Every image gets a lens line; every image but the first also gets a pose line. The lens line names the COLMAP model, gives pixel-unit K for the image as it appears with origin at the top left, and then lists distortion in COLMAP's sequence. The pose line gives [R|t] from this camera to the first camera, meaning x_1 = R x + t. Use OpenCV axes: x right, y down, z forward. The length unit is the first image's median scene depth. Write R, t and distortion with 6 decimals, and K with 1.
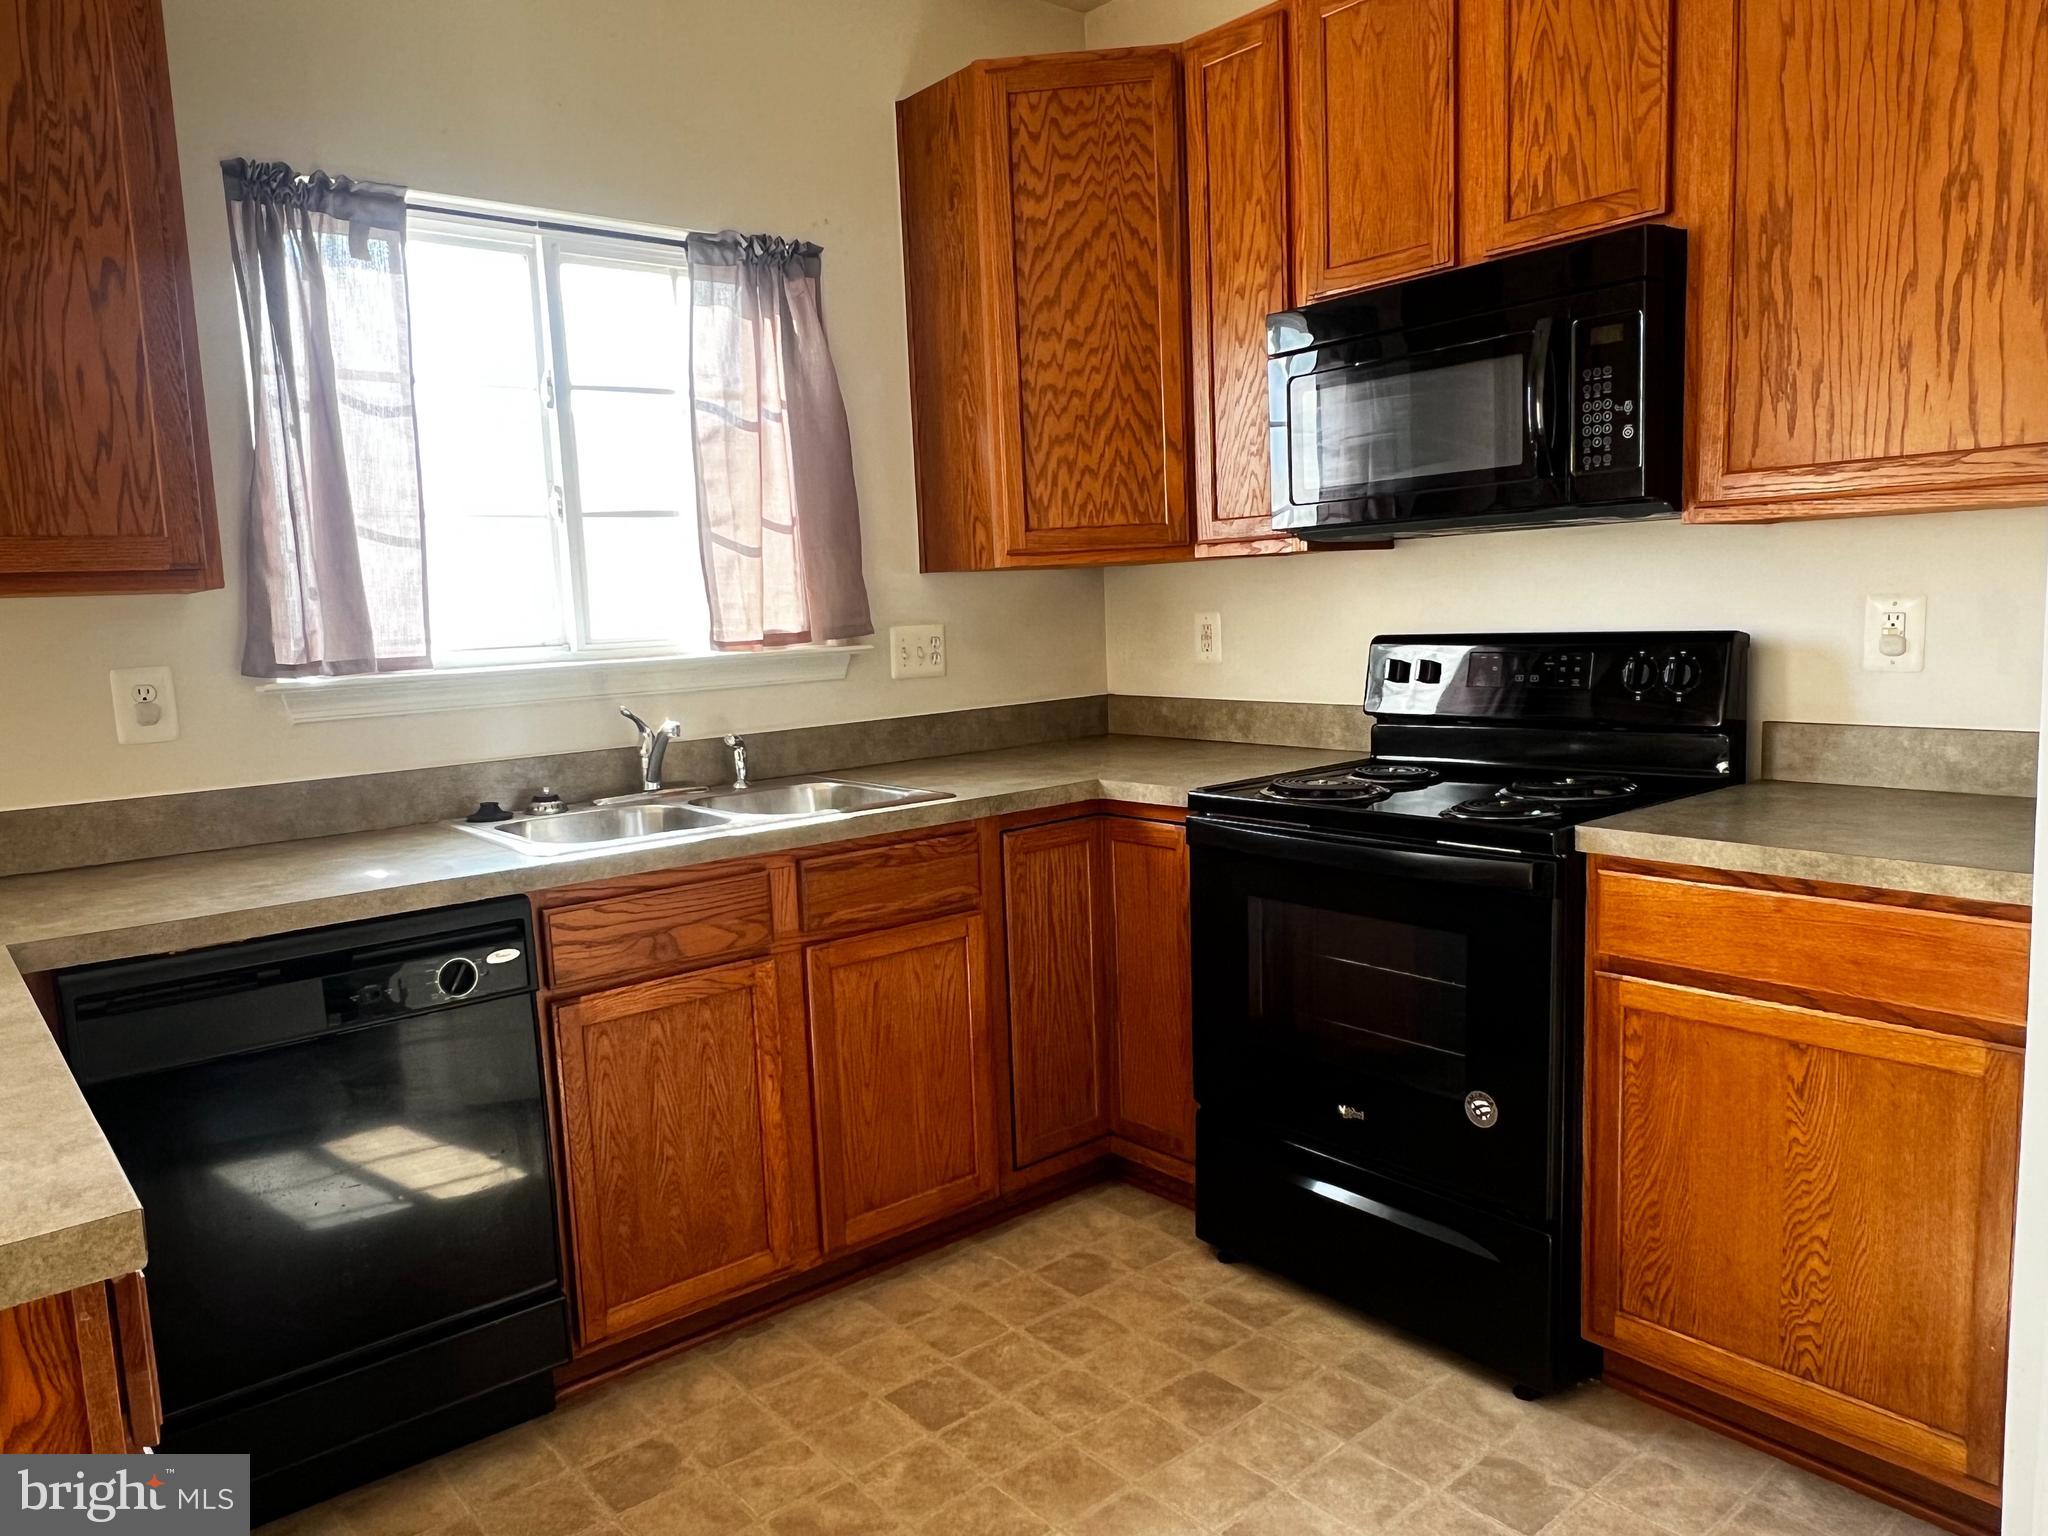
lens RADIAL K [[1399.1, 0, 1010.8], [0, 1399.1, 785.5], [0, 0, 1]] dist [-0.003552, -0.004315]
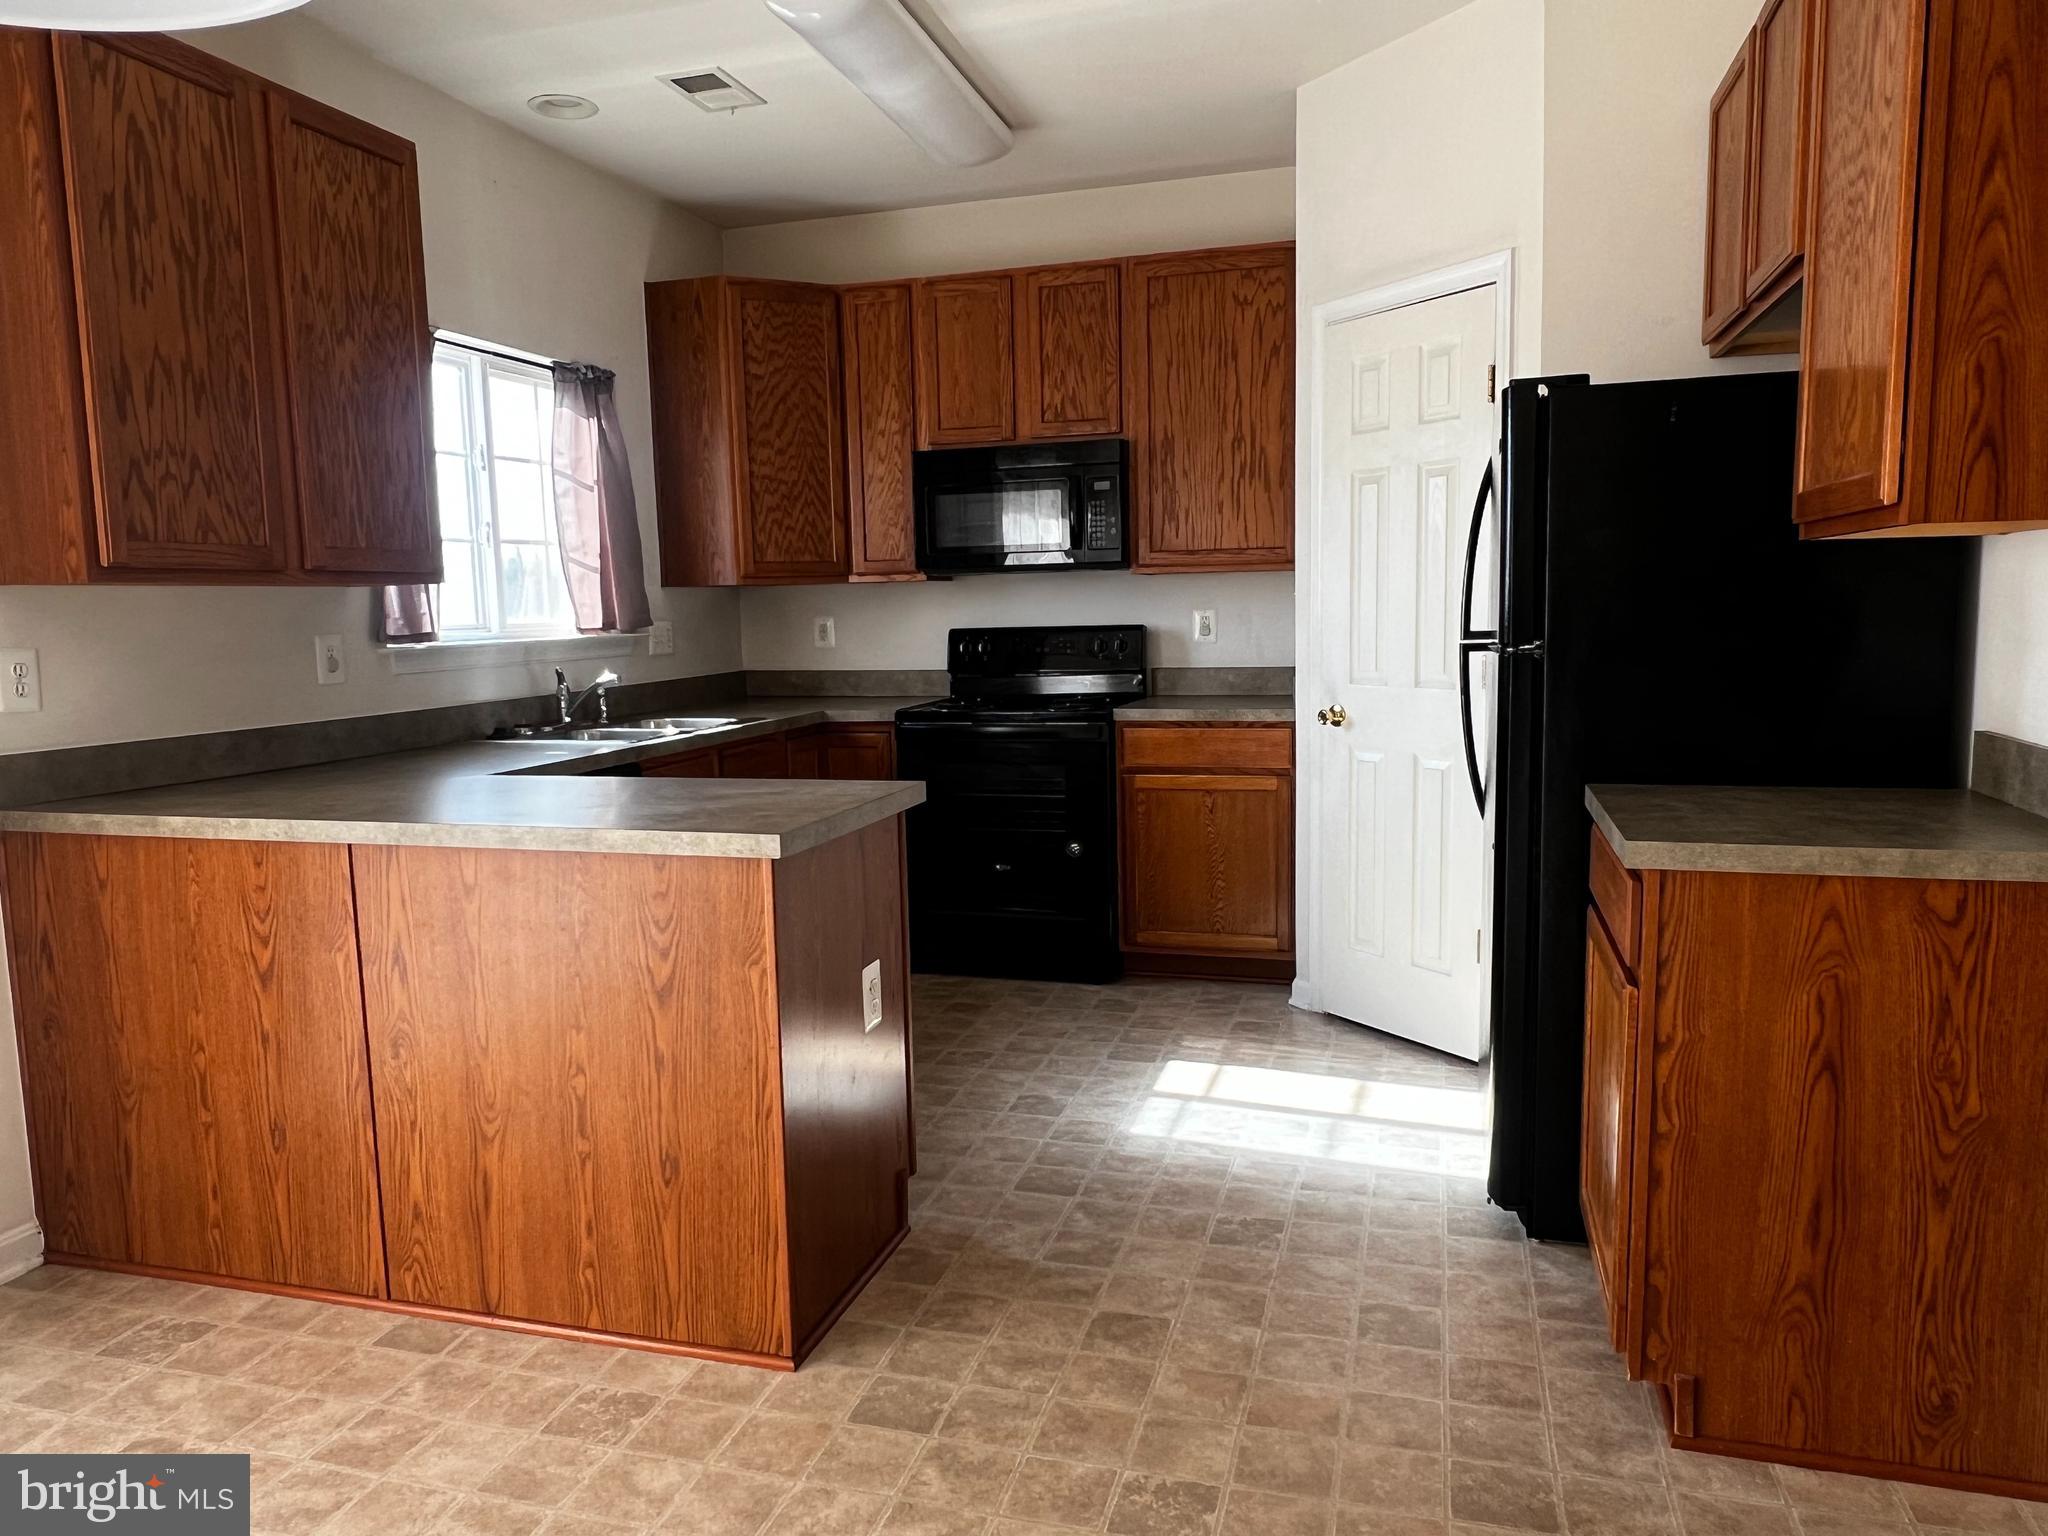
lens RADIAL K [[1399.1, 0, 1010.8], [0, 1399.1, 785.5], [0, 0, 1]] dist [-0.003552, -0.004315]
pose [[0.833184, -0.050679, 0.550668, -0.684109], [0.061993, 0.998075, -0.001944, 0.103147], [-0.549510, 0.035757, 0.834722, -0.539734]]
